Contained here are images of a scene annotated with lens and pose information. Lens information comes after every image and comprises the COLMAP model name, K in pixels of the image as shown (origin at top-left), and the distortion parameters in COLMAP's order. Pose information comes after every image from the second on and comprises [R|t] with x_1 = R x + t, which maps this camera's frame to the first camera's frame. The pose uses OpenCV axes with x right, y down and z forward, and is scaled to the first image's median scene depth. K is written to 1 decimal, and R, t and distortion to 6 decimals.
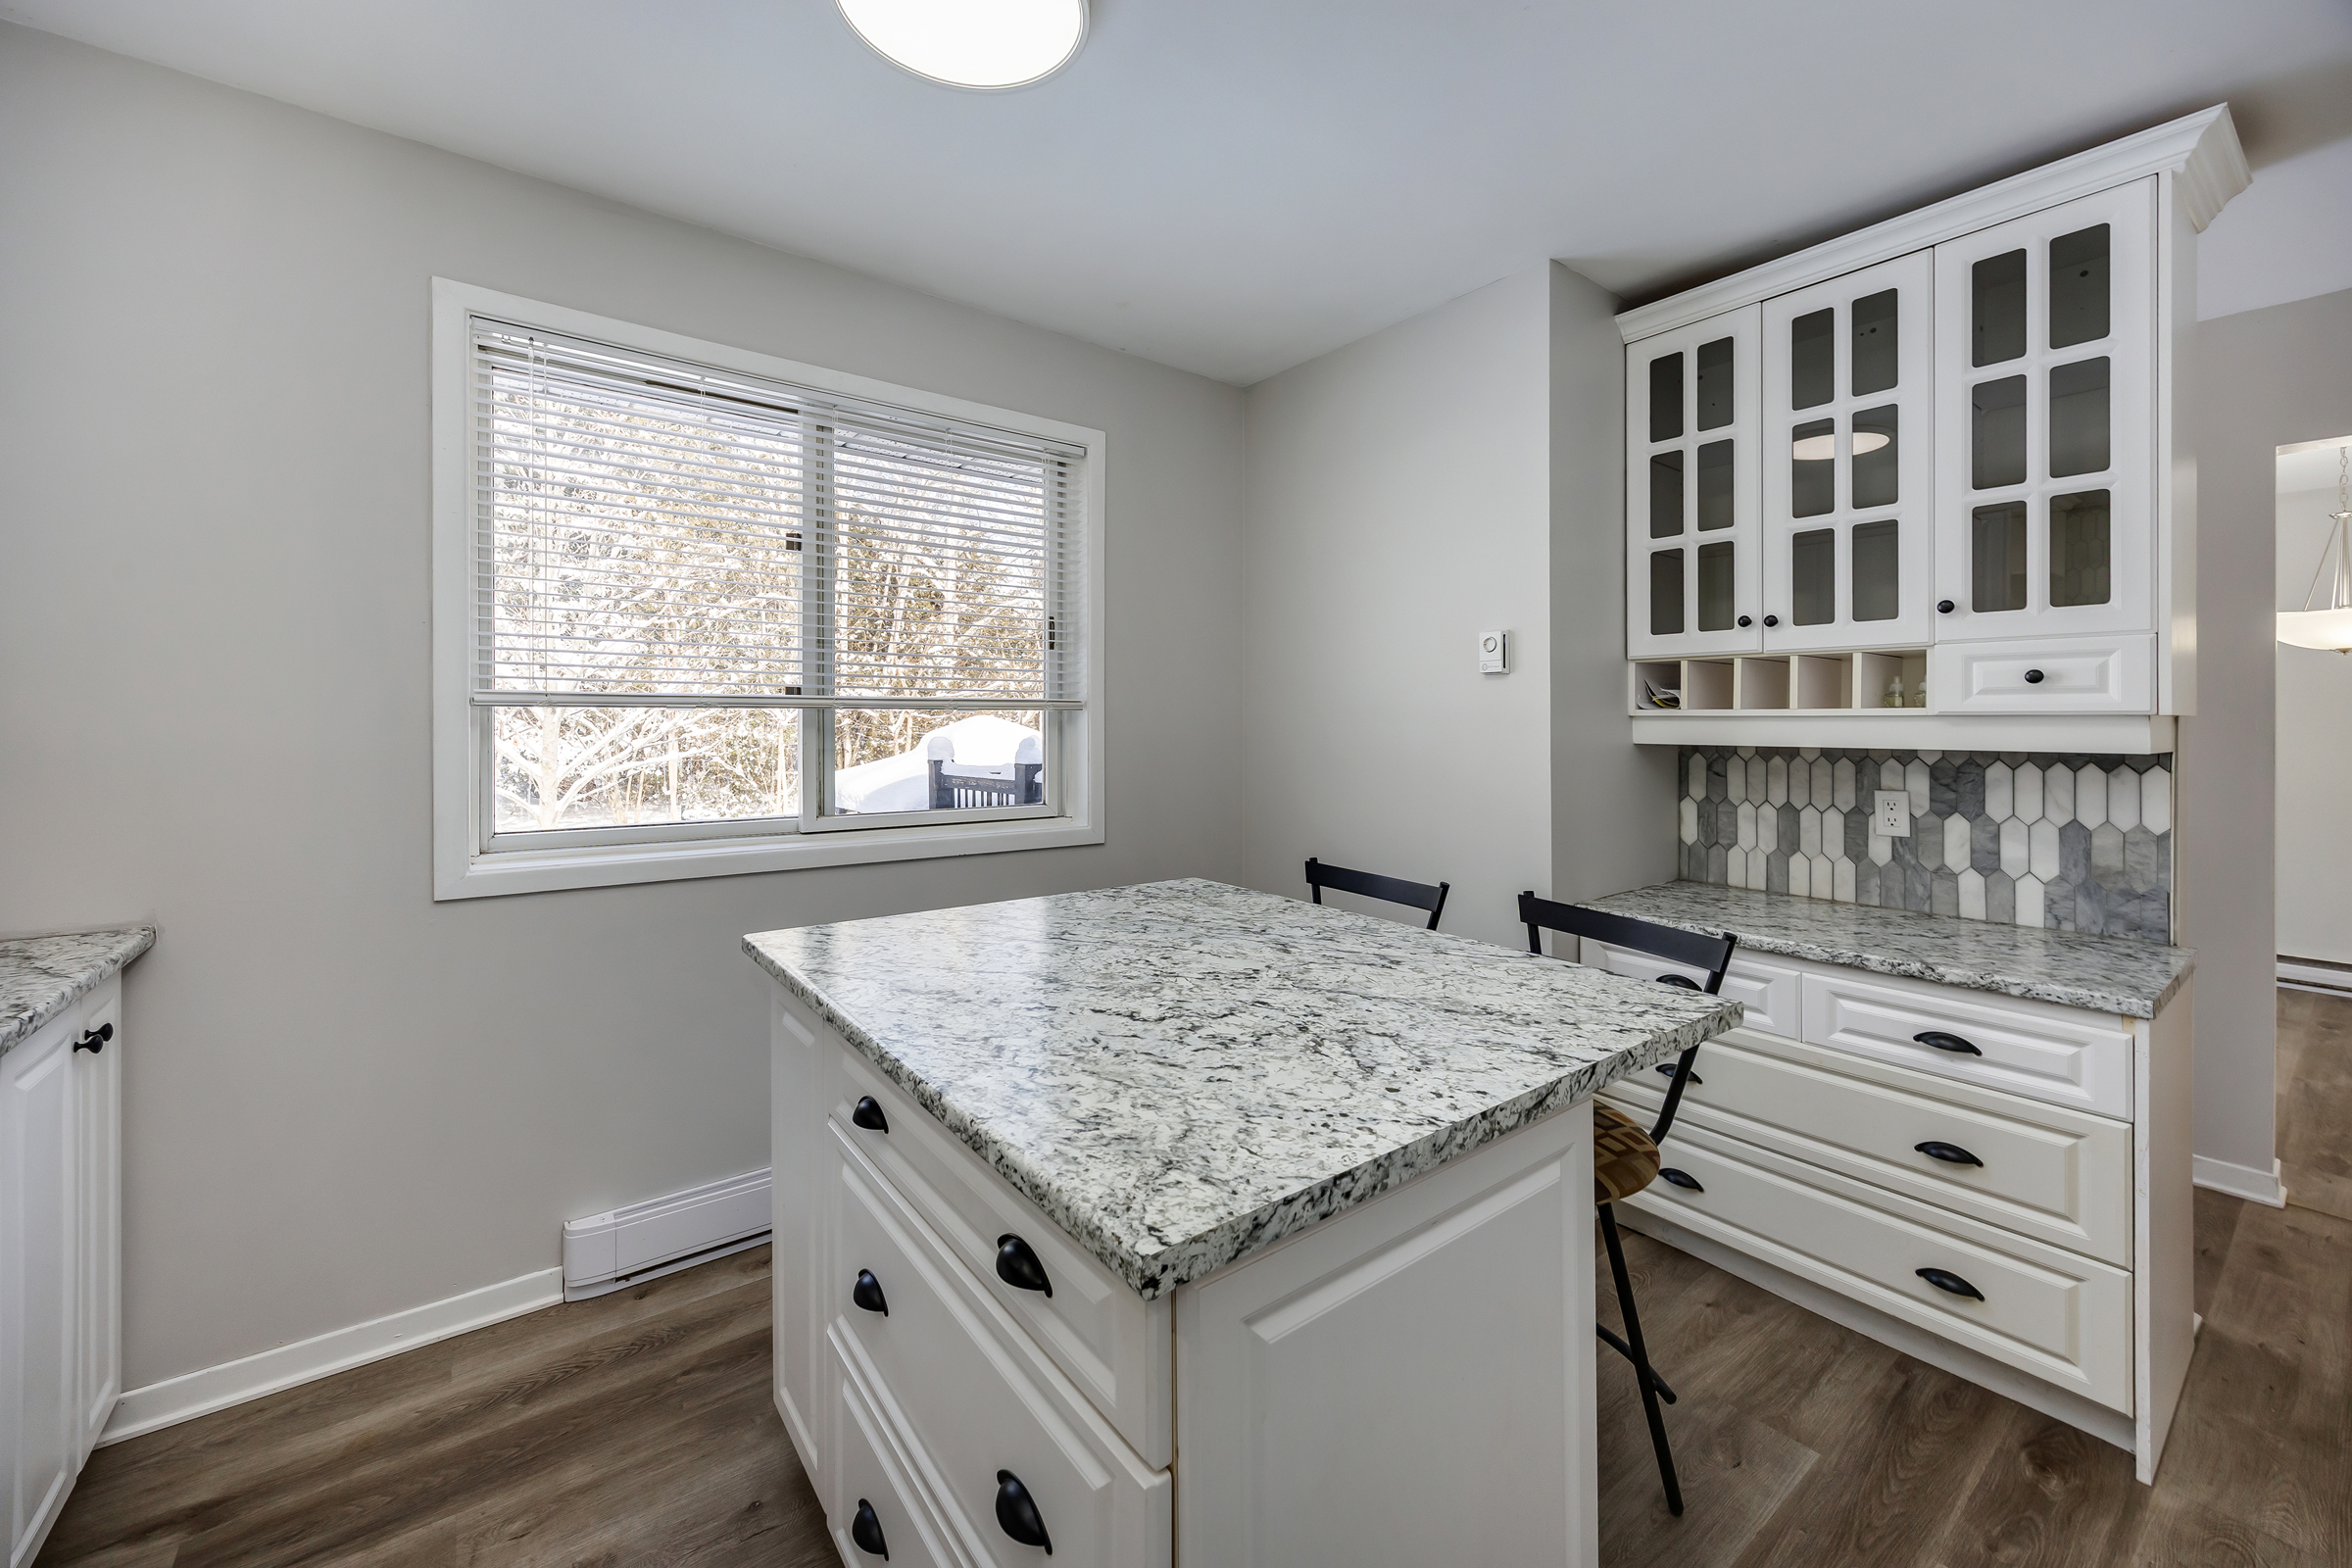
lens RADIAL K [[920.1, 0, 1207.9], [0, 920.1, 720.0], [0, 0, 1]] dist [-0.000311, 0.000123]
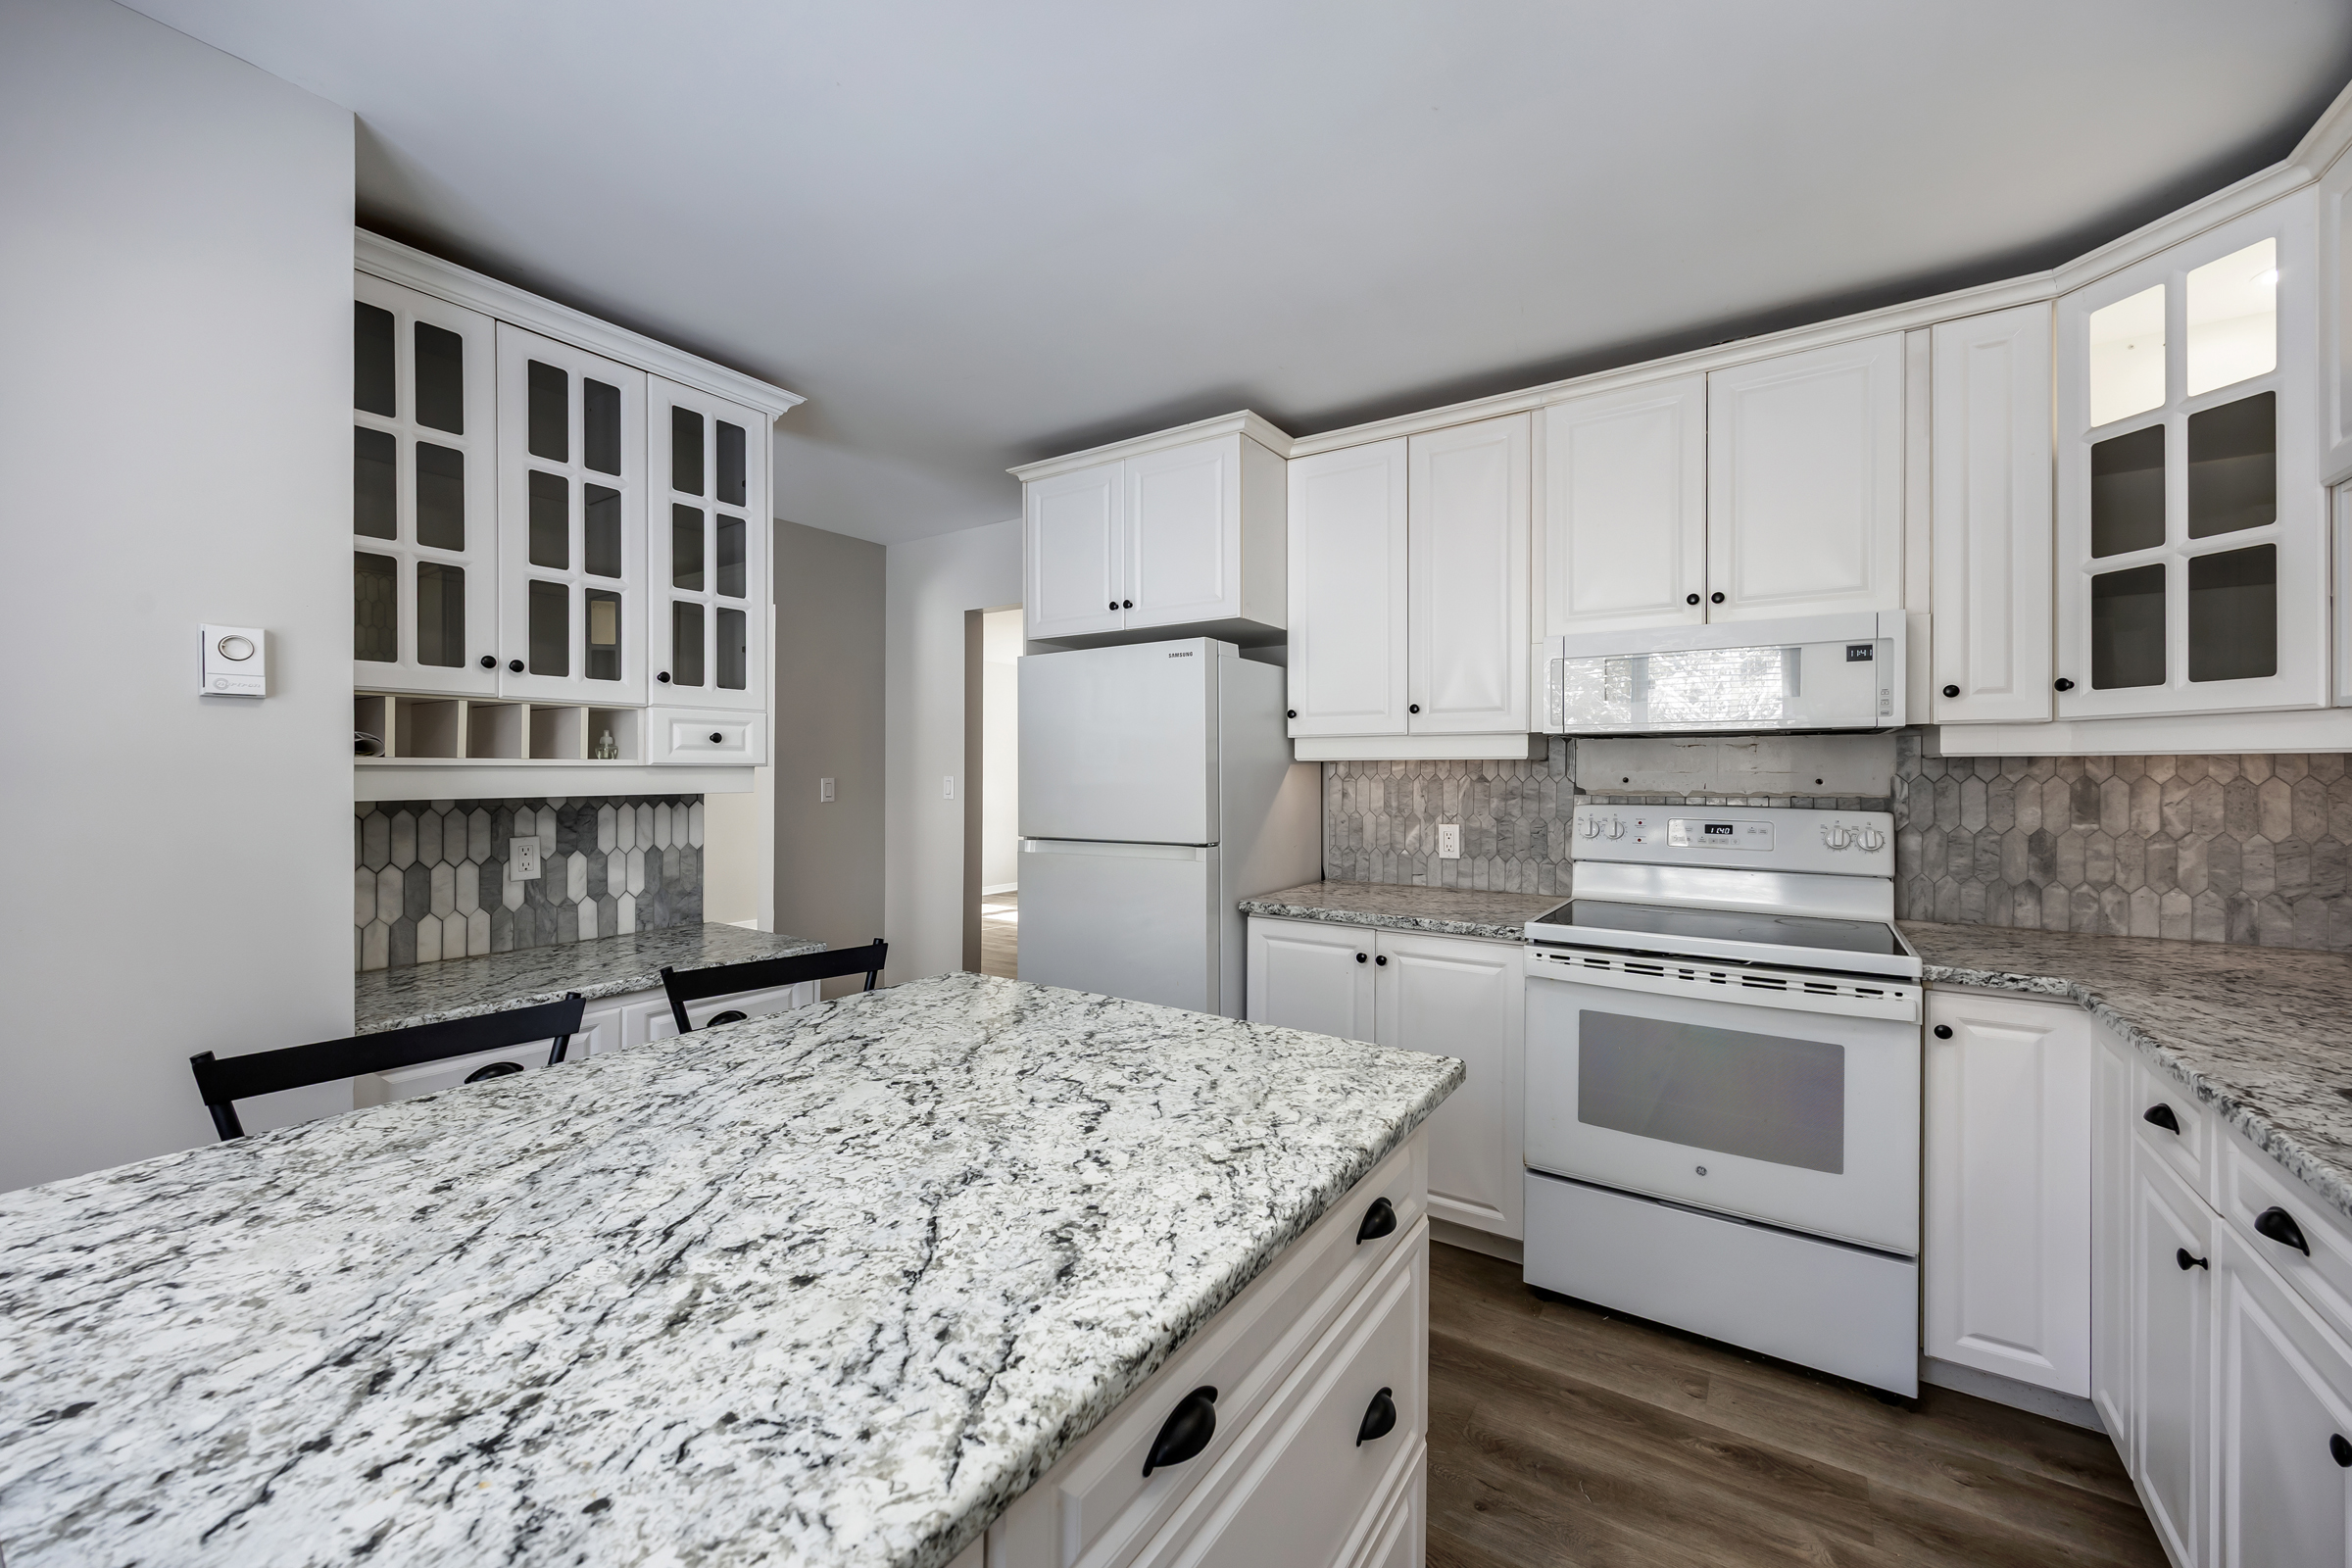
lens RADIAL K [[923.8, 0, 1176.0], [0, 923.8, 784.0], [0, 0, 1]] dist [-0.006778, 0.000372]
pose [[-0.304606, -0.019147, 0.952286, -0.548681], [-0.003724, 0.999814, 0.018911, -0.007127], [-0.952471, 0.002214, -0.304621, 0.693895]]
